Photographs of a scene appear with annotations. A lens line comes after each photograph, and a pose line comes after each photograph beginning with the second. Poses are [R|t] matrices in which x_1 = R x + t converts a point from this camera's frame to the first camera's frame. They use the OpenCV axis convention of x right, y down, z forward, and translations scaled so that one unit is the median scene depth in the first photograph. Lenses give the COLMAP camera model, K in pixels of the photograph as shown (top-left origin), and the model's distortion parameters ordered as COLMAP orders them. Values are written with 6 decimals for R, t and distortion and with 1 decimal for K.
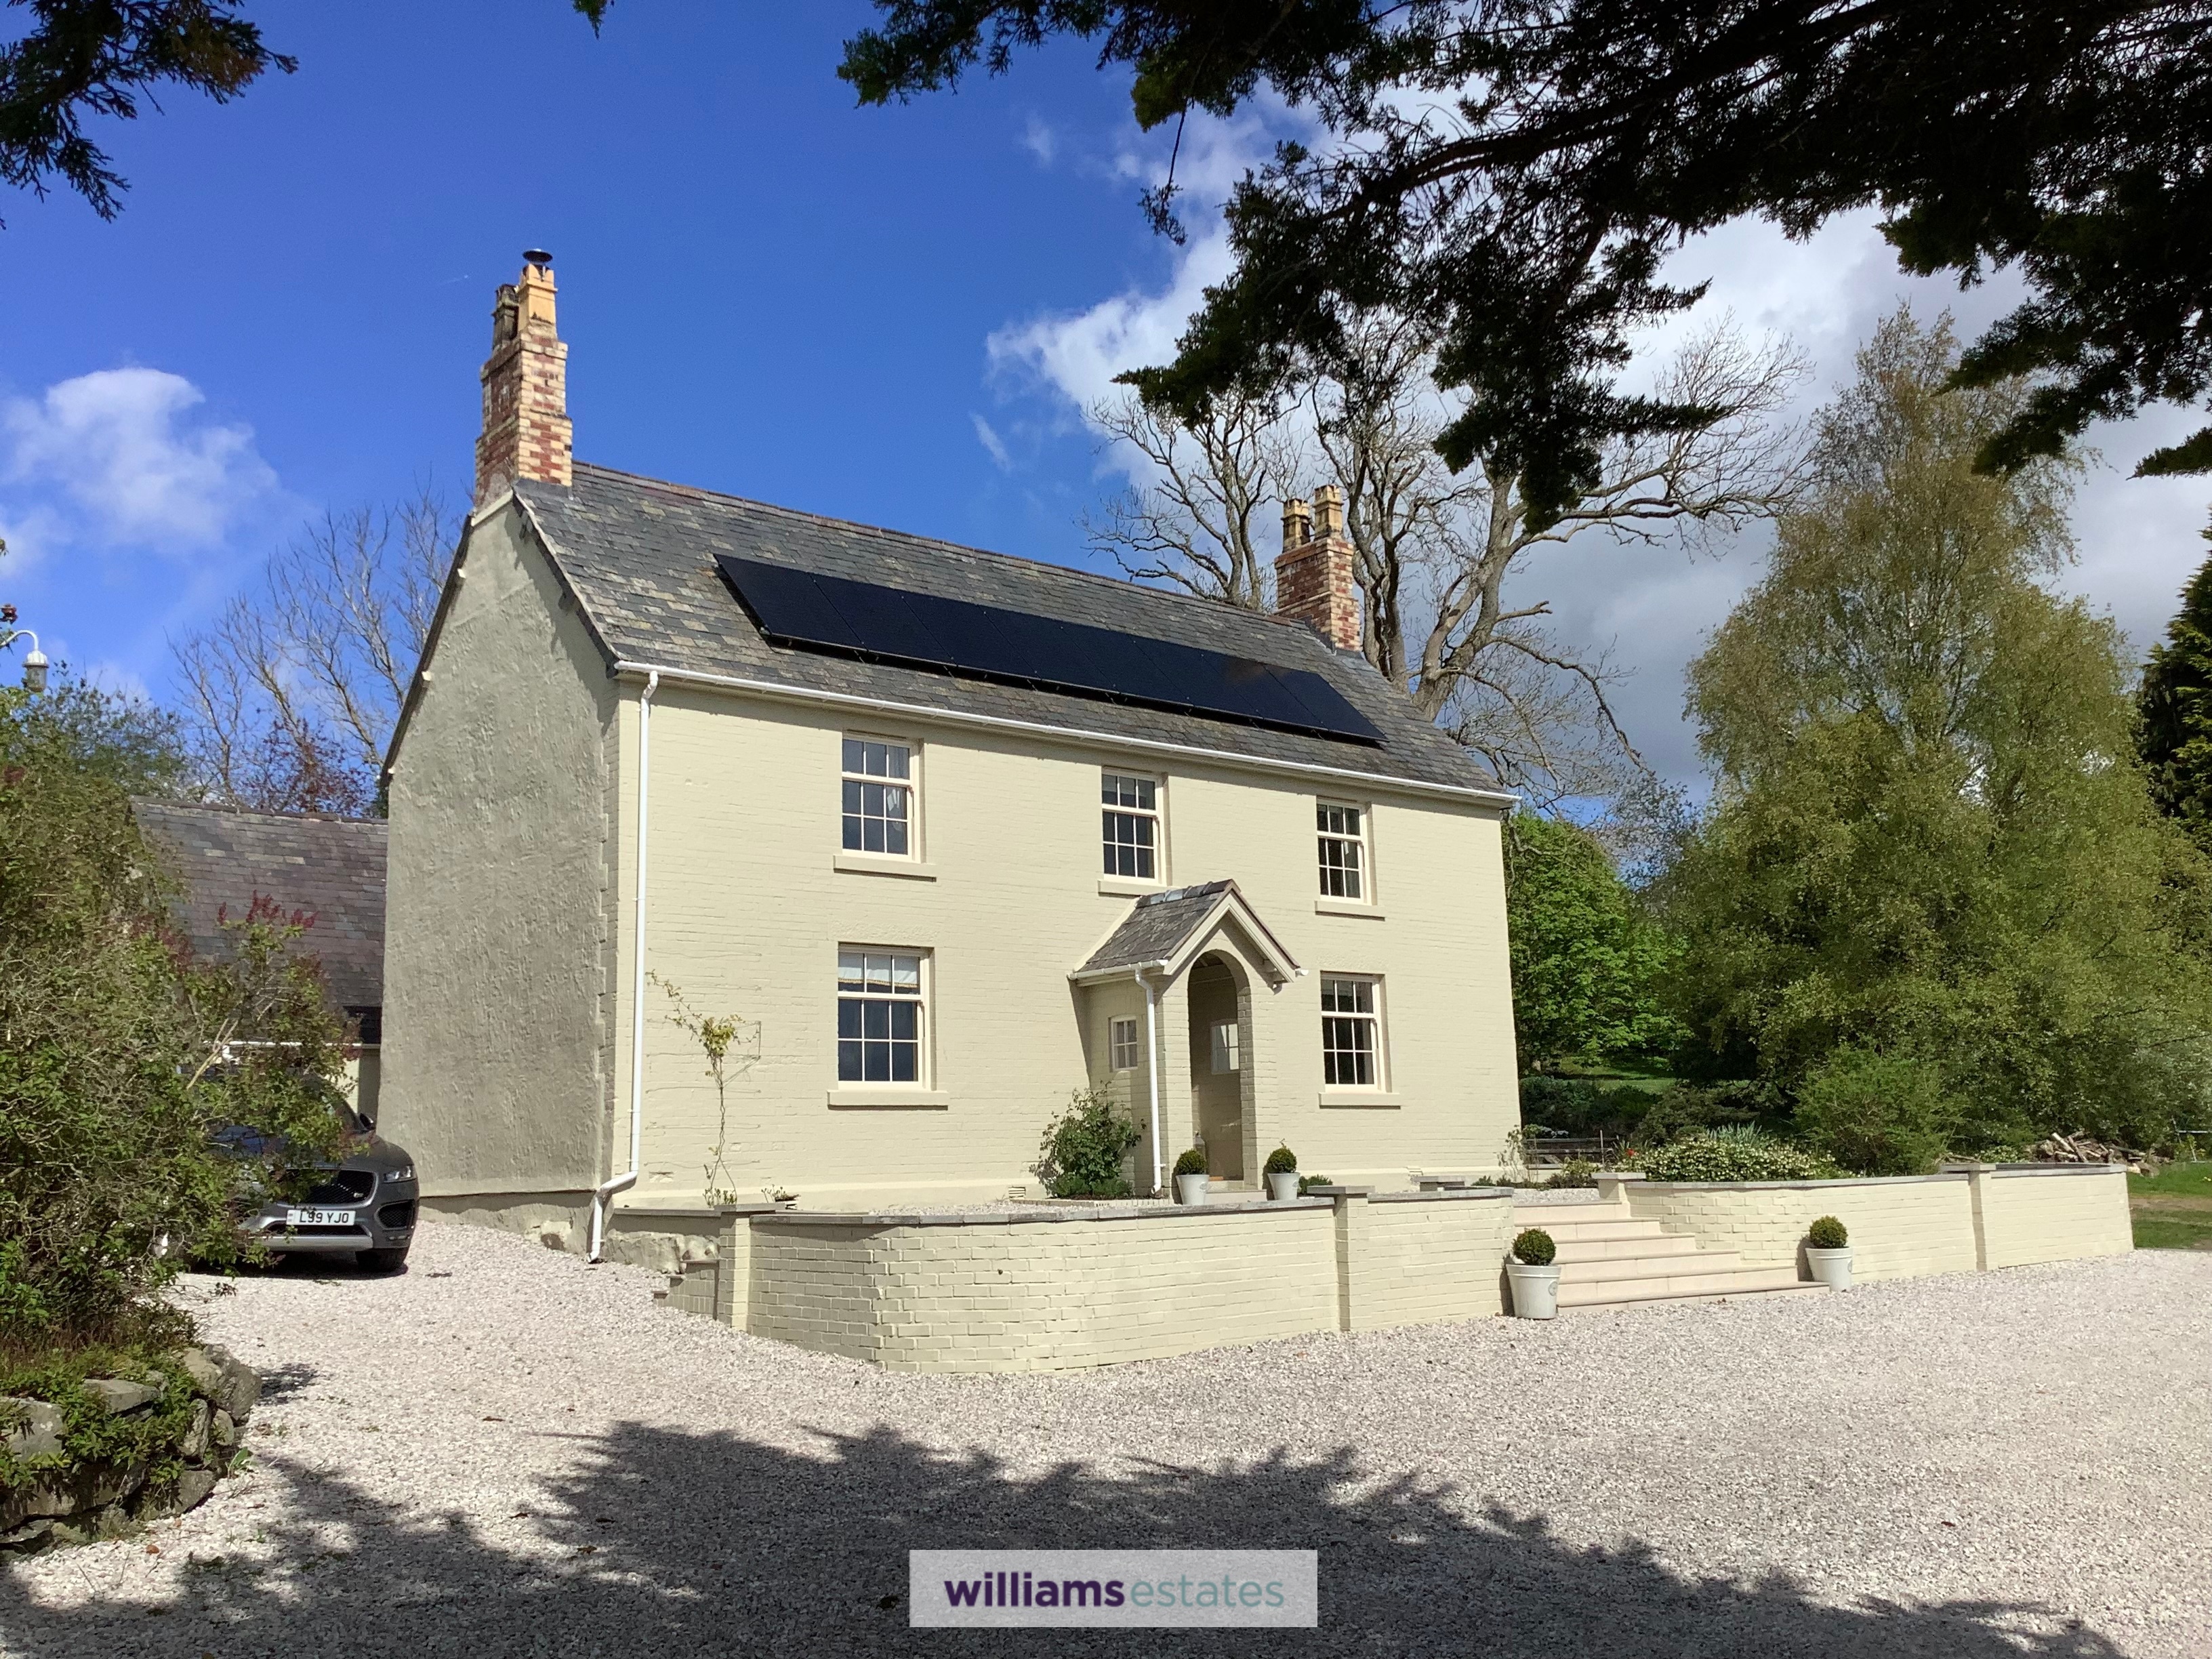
lens RADIAL K [[1999.2, 0, 1106.0], [0, 1999.2, 829.5], [0, 0, 1]] dist [0.063713, -0.002079]
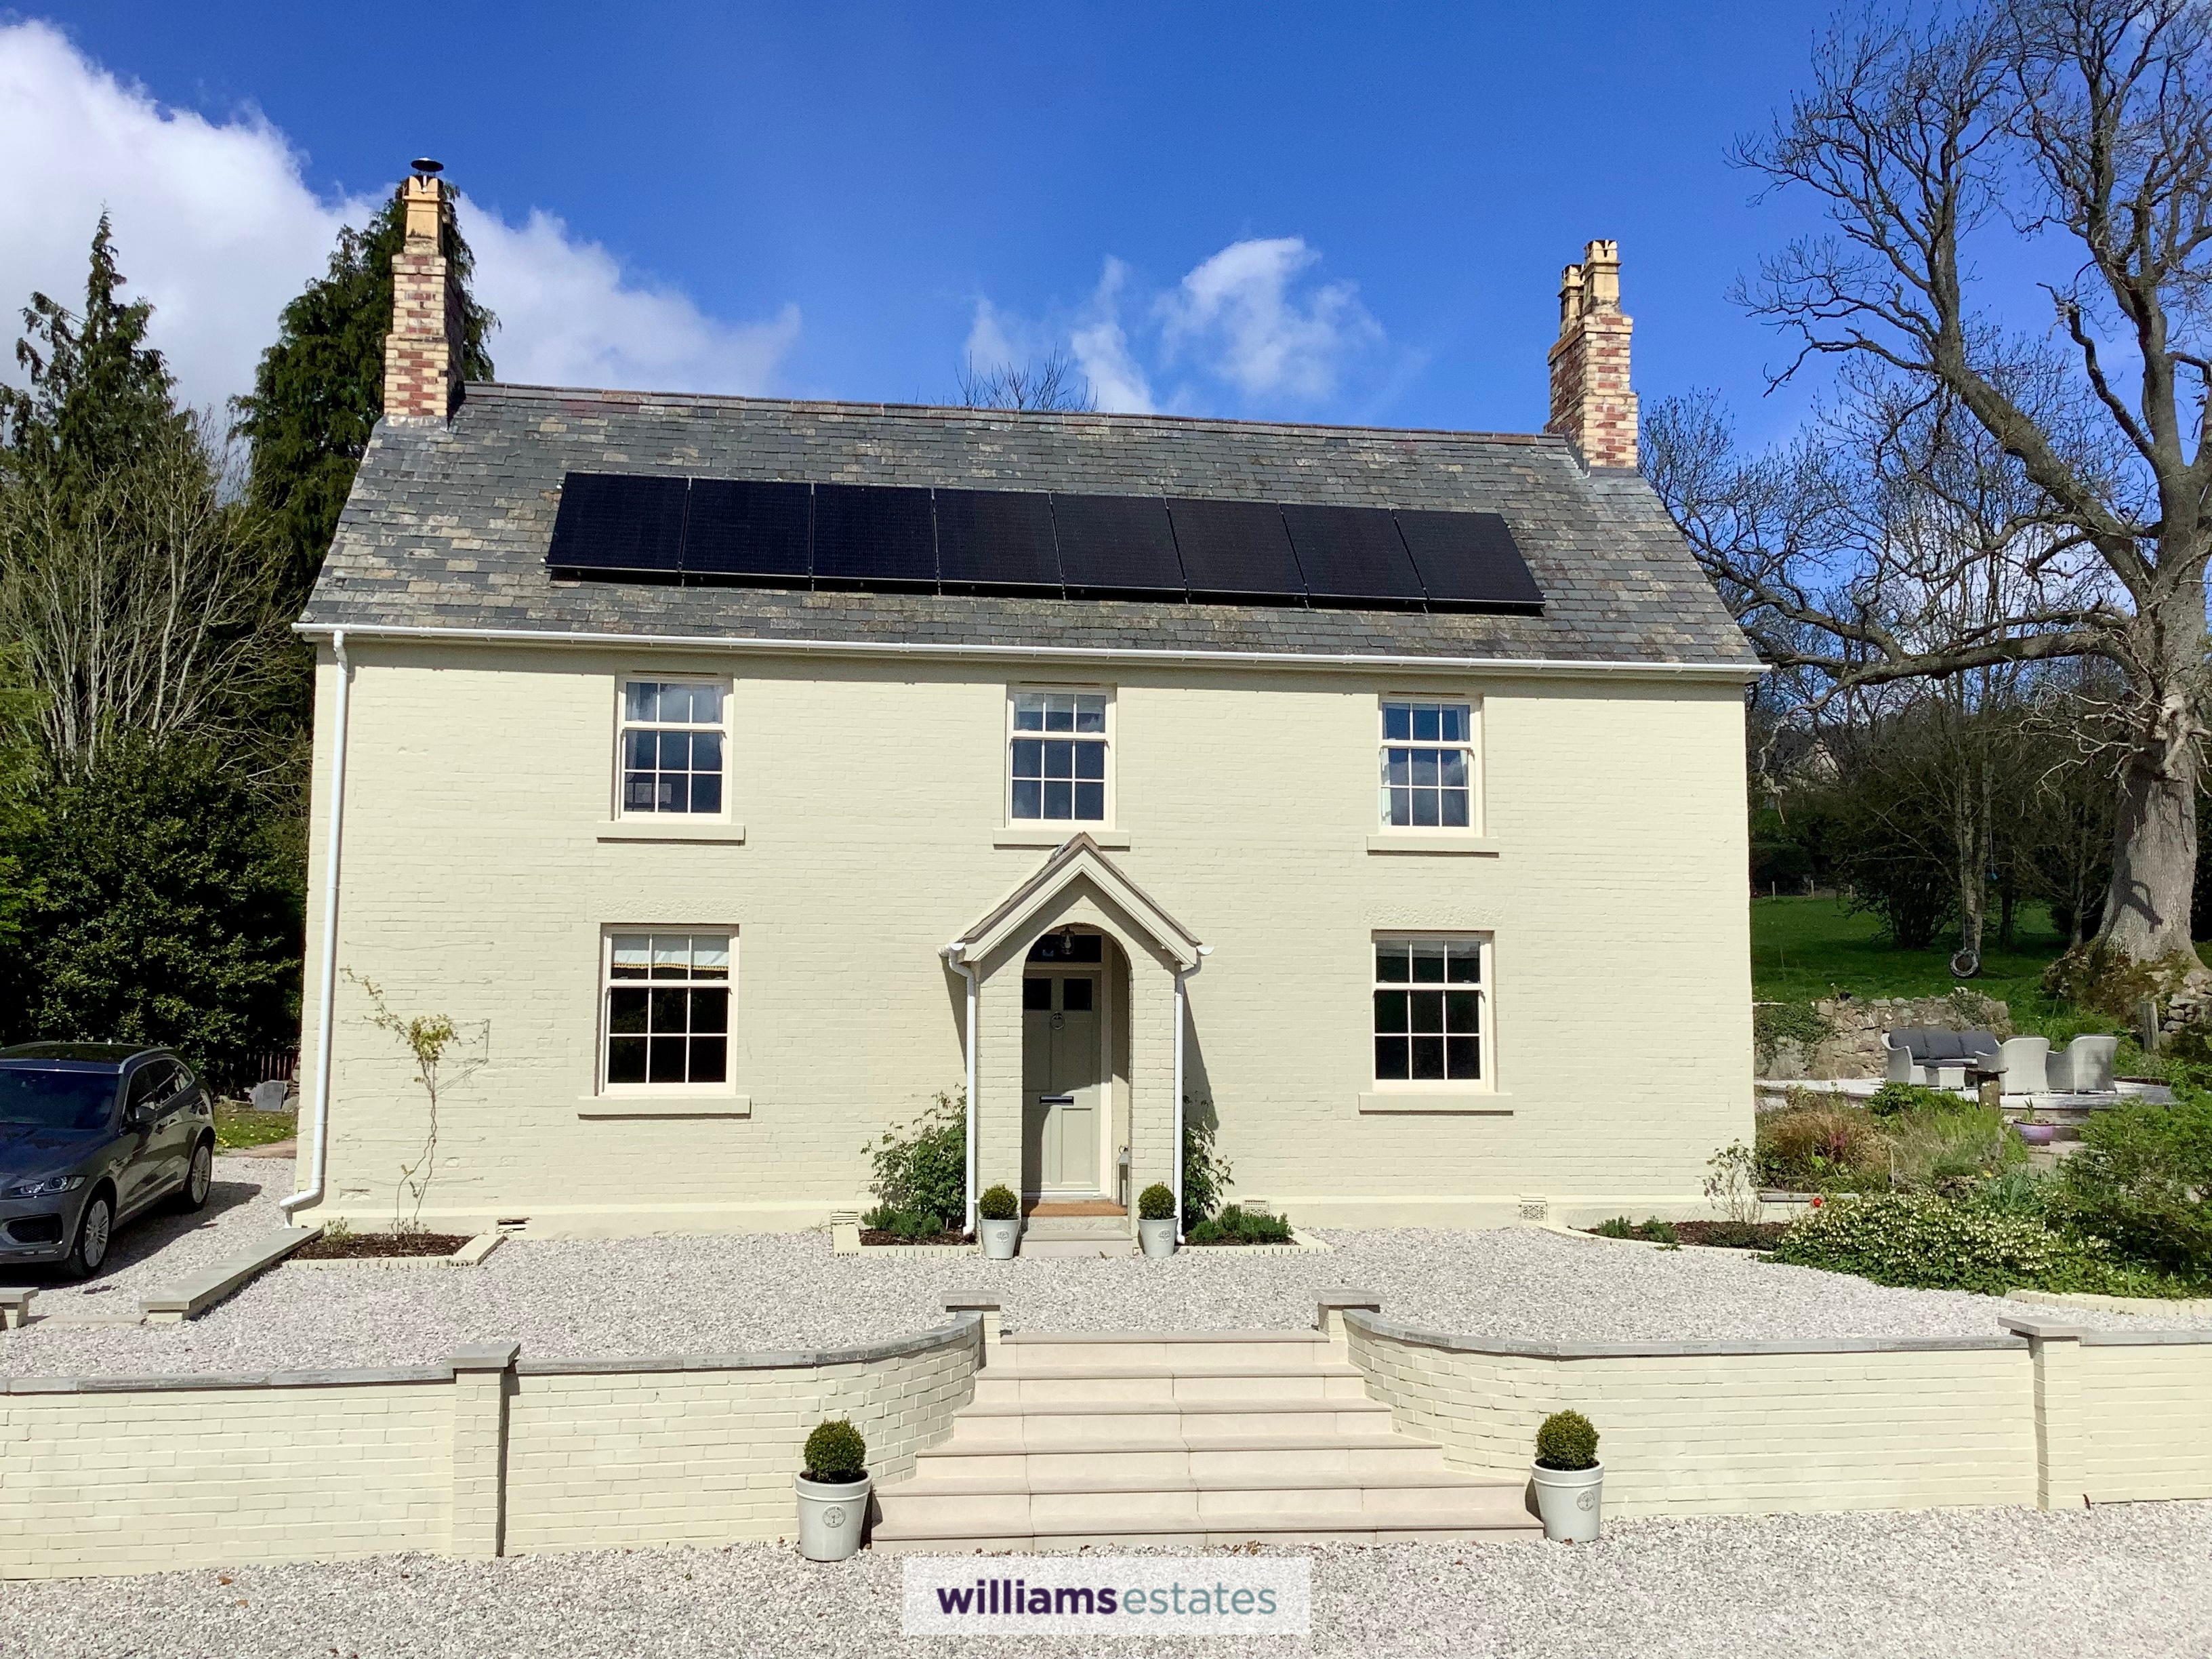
lens RADIAL K [[2018.1, 0, 1101.2], [0, 2018.1, 801.7], [0, 0, 1]] dist [0.154915, -0.316364]
pose [[0.850466, -0.021894, -0.525574, 0.472083], [0.062206, 0.996309, 0.059156, -0.031786], [0.522339, -0.083004, 0.848688, 0.346337]]
